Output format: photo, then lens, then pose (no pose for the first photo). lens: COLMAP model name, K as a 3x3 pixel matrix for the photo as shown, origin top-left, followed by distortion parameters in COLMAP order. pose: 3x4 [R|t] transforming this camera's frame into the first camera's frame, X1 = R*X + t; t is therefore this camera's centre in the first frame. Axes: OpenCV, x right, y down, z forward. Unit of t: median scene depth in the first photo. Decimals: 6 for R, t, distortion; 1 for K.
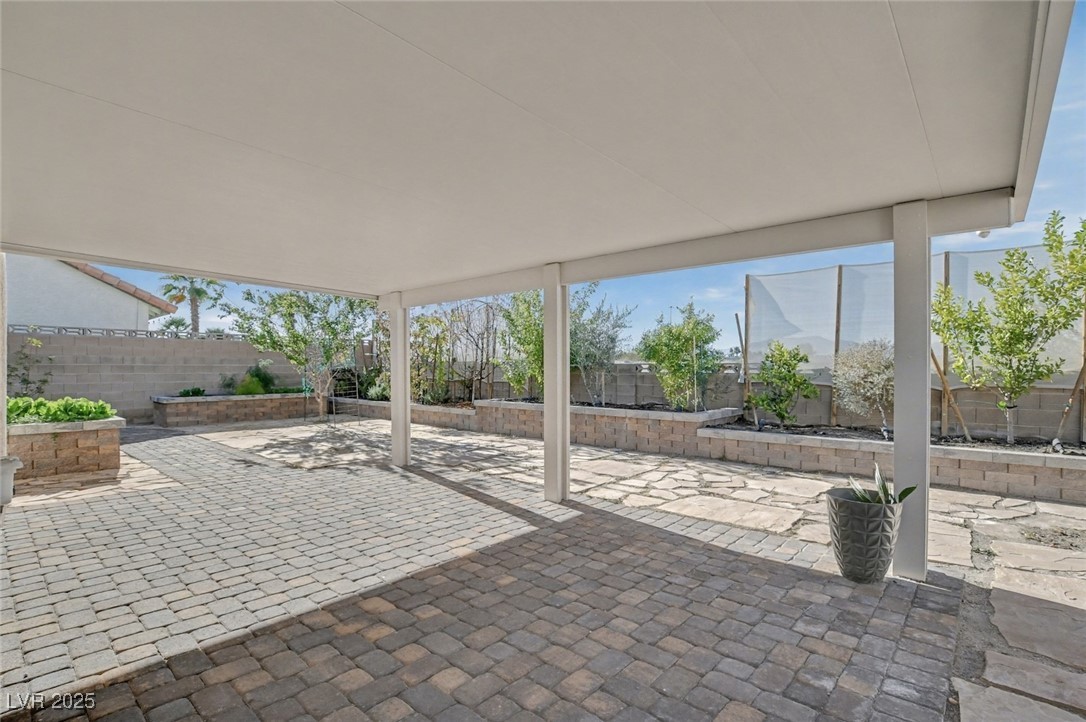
lens RADIAL K [[523.1, 0, 541.7], [0, 523.1, 368.0], [0, 0, 1]] dist [-0.025423, 0.000257]
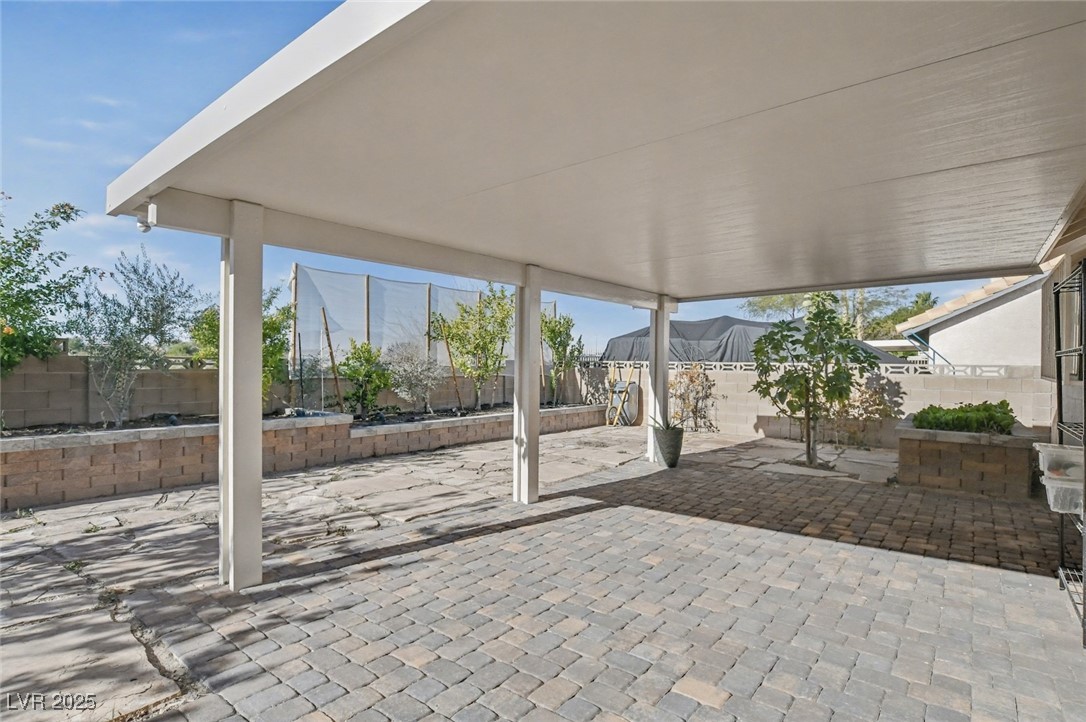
lens RADIAL K [[560.7, 0, 543.0], [0, 560.7, 361.0], [0, 0, 1]] dist [-0.023163, 0.000209]
pose [[-0.072770, 0.002395, 0.997346, -1.148007], [-0.013622, 0.999901, -0.003395, -0.013698], [-0.997256, -0.013833, -0.072730, 1.162213]]
